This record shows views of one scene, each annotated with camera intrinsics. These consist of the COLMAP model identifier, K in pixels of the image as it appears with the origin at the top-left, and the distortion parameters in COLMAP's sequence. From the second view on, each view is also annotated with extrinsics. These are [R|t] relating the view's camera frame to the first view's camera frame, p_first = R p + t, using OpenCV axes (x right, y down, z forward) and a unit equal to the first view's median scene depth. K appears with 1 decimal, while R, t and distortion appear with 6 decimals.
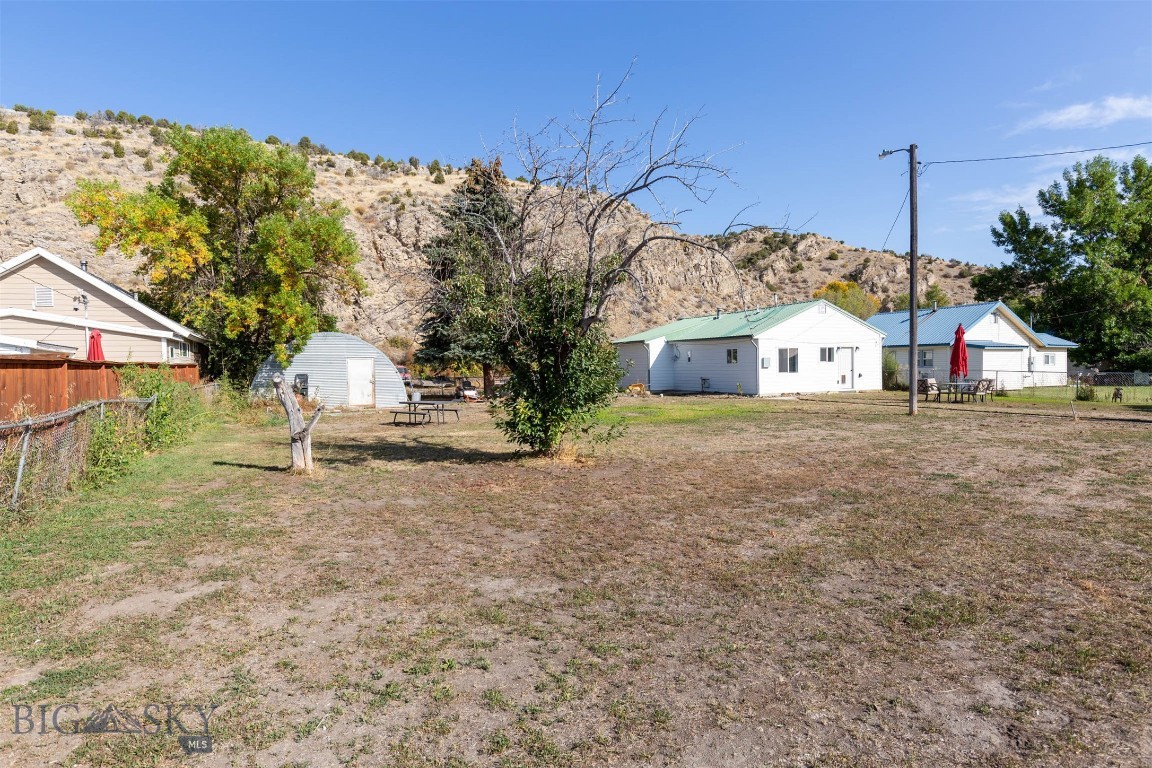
lens RADIAL K [[630.0, 0, 583.1], [0, 630.0, 378.2], [0, 0, 1]] dist [0.009236, -0.001065]
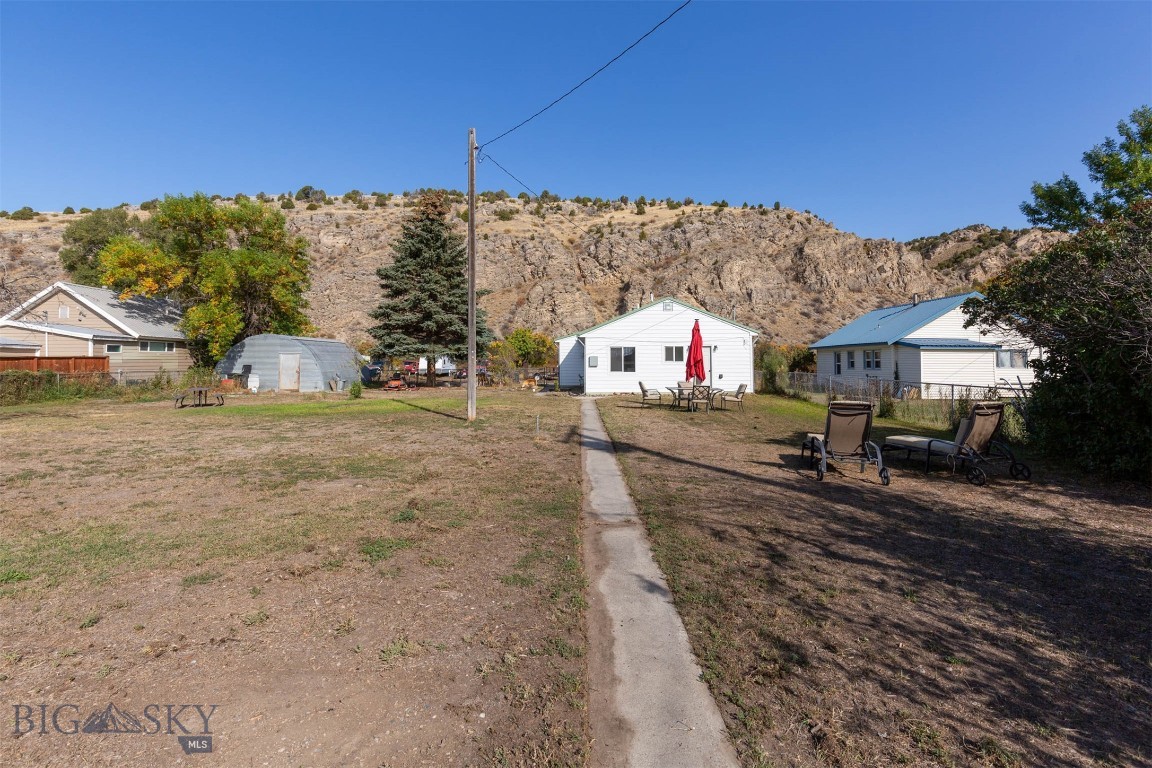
lens RADIAL K [[518.9, 0, 586.0], [0, 518.9, 337.3], [0, 0, 1]] dist [0.008381, -0.001836]
pose [[0.920862, -0.004133, -0.389867, 0.092772], [-0.021086, 0.997952, -0.060384, -0.002000], [0.389318, 0.063826, 0.918889, 0.036909]]
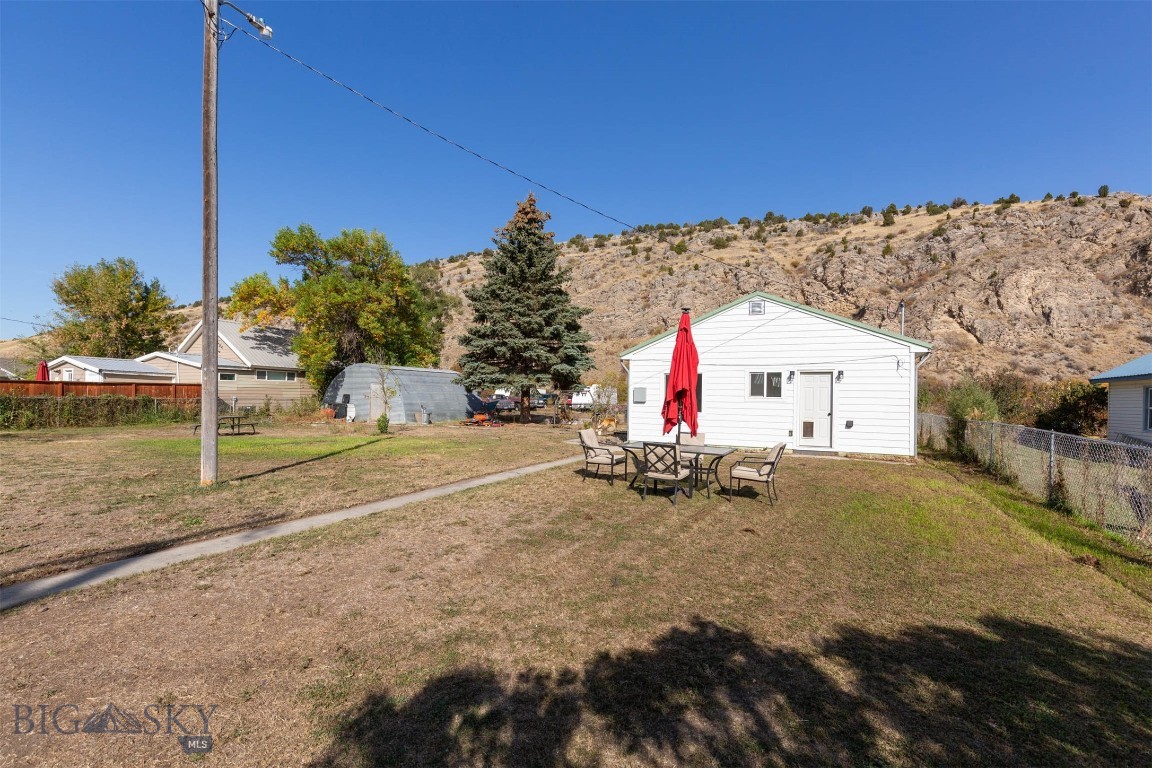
lens RADIAL K [[518.9, 0, 597.3], [0, 518.9, 393.6], [0, 0, 1]] dist [0.008381, -0.001836]
pose [[0.681835, 0.021297, -0.731196, 0.102980], [-0.041834, 0.999075, -0.009911, -0.002912], [0.730309, 0.037346, 0.682096, 0.090898]]
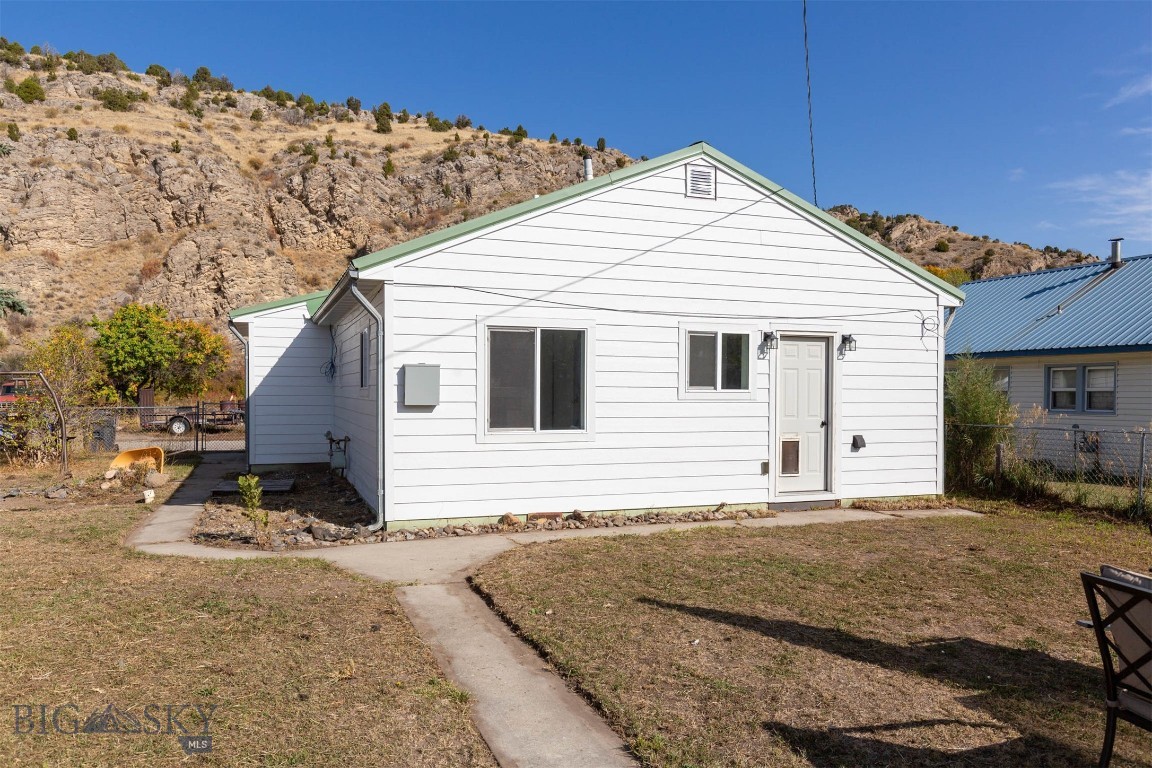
lens RADIAL K [[810.1, 0, 572.0], [0, 810.1, 404.6], [0, 0, 1]] dist [0.003083, -0.000024]
pose [[0.998342, 0.024435, -0.052110, 0.056100], [-0.024499, 0.999700, -0.000585, -0.002947], [0.052080, 0.001861, 0.998641, 0.108670]]
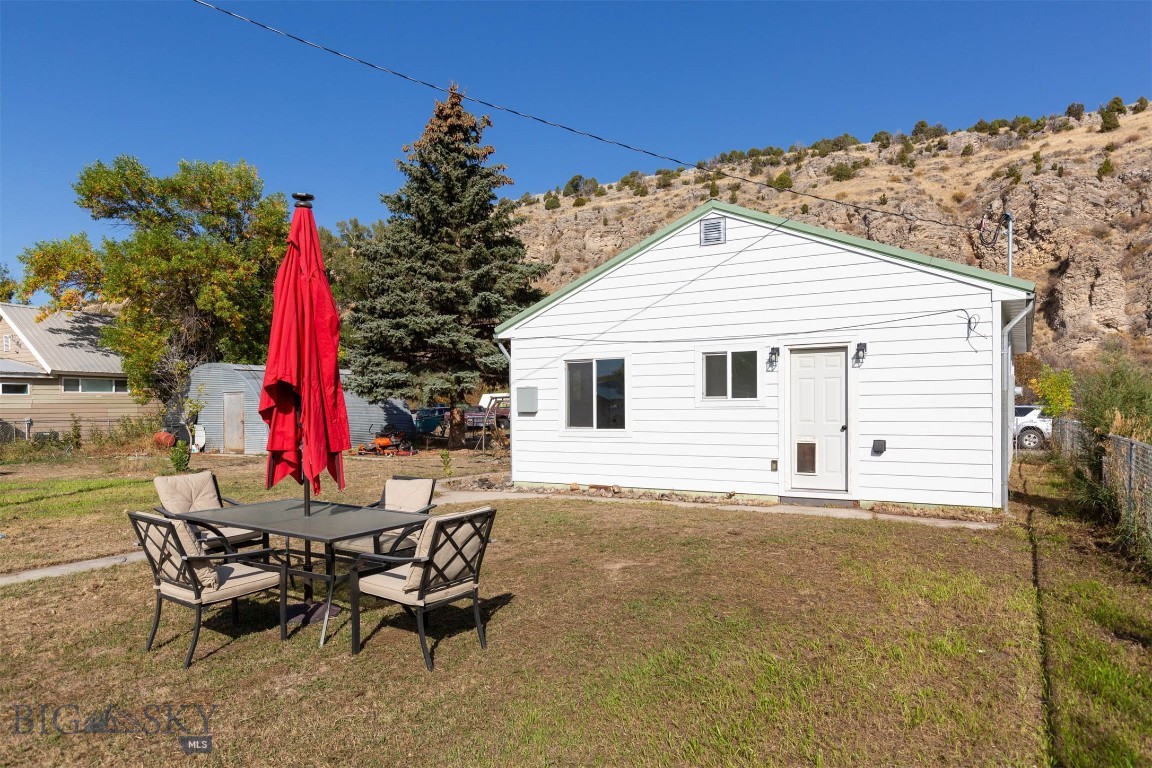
lens RADIAL K [[735.4, 0, 607.5], [0, 735.4, 419.6], [0, 0, 1]] dist [0.002396, 0.002123]
pose [[0.607779, 0.024976, -0.793714, 0.104196], [-0.018451, 0.999680, 0.017328, -0.003342], [0.793892, 0.004114, 0.608045, 0.118880]]
